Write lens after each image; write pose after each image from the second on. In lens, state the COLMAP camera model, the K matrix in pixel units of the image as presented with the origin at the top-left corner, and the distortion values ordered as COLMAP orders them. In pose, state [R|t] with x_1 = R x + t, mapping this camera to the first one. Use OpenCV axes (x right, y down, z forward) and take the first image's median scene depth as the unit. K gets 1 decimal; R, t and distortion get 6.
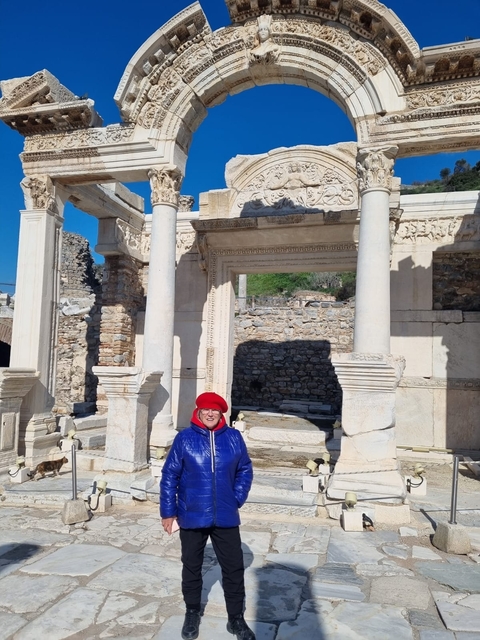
lens RADIAL K [[469.3, 0, 240.0], [0, 469.3, 320.0], [0, 0, 1]] dist [0.050770, -0.010362]
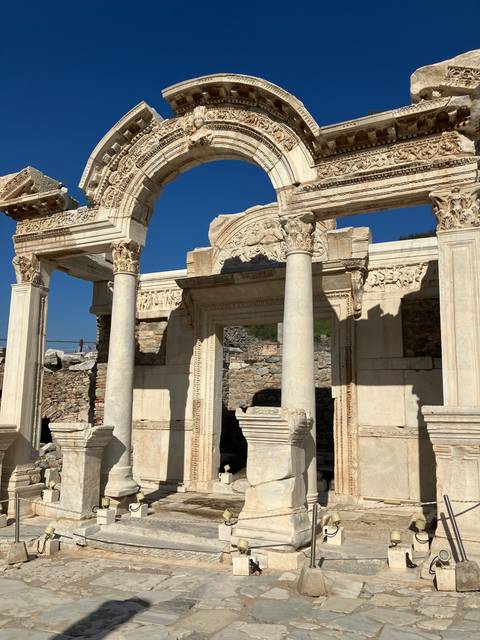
lens RADIAL K [[501.3, 0, 240.0], [0, 501.3, 320.0], [0, 0, 1]] dist [0.049862, -0.045933]
pose [[0.987216, -0.046461, -0.152466, 0.289285], [0.033399, 0.995636, -0.087144, -0.022475], [0.155849, 0.080938, 0.984459, -0.119282]]
